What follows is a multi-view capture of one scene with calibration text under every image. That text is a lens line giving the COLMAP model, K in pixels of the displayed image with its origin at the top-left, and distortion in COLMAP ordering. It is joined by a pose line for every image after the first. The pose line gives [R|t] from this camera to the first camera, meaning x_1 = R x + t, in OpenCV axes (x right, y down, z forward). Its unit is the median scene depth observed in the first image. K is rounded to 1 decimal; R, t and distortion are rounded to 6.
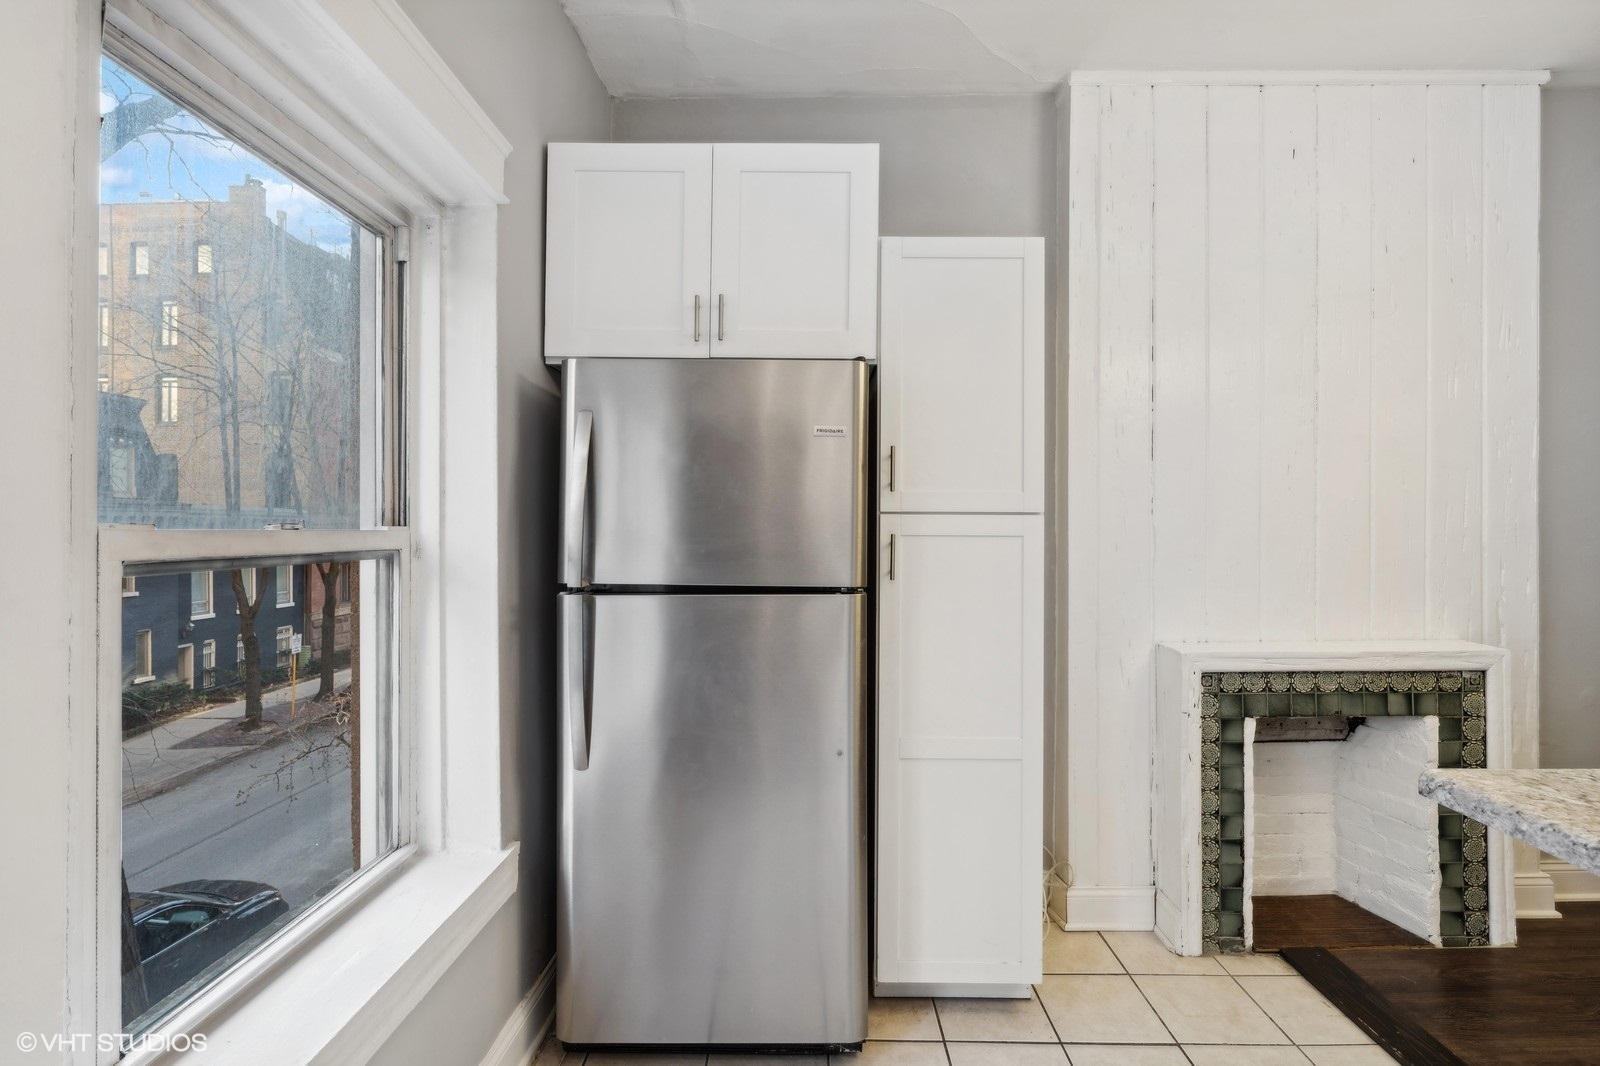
lens RADIAL K [[723.7, 0, 800.0], [0, 723.7, 533.0], [0, 0, 1]] dist [-0.000184, 0.000018]
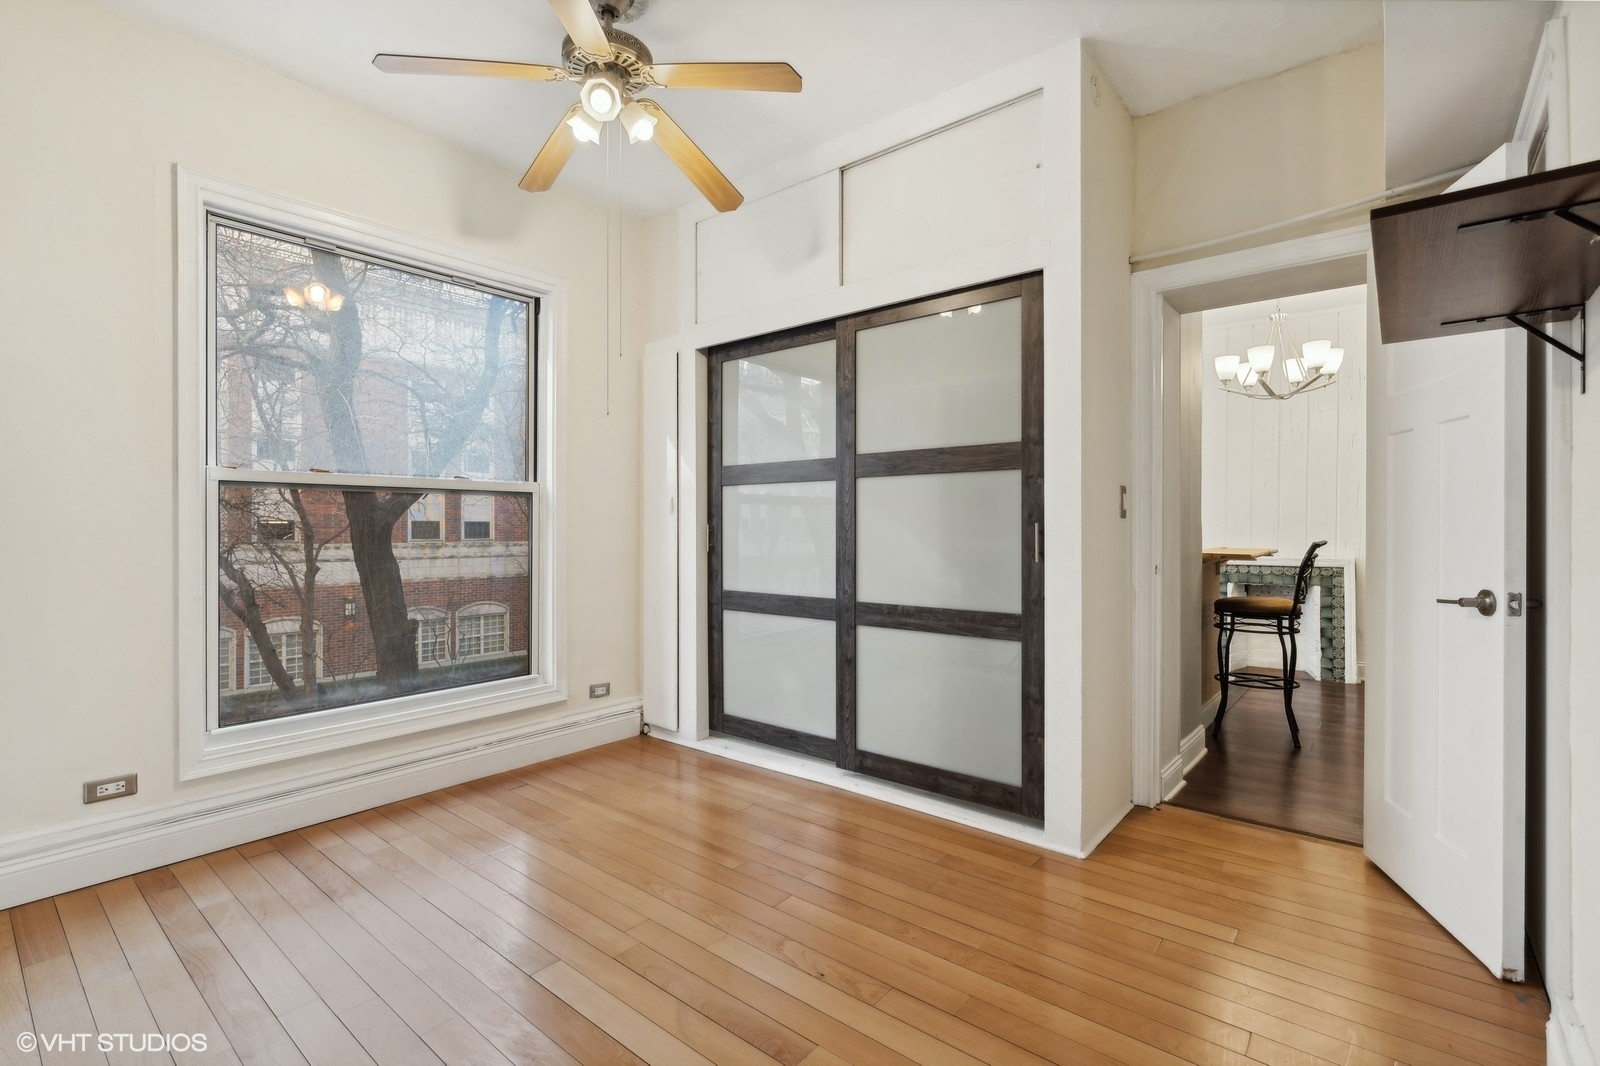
lens RADIAL K [[747.0, 0, 766.2], [0, 747.0, 528.7], [0, 0, 1]] dist [-0.000006, -0.000001]
pose [[0.750435, 0.007936, -0.660896, 1.139970], [-0.004058, 0.999964, 0.007400, 0.051127], [0.660931, -0.002872, 0.750441, -2.088403]]
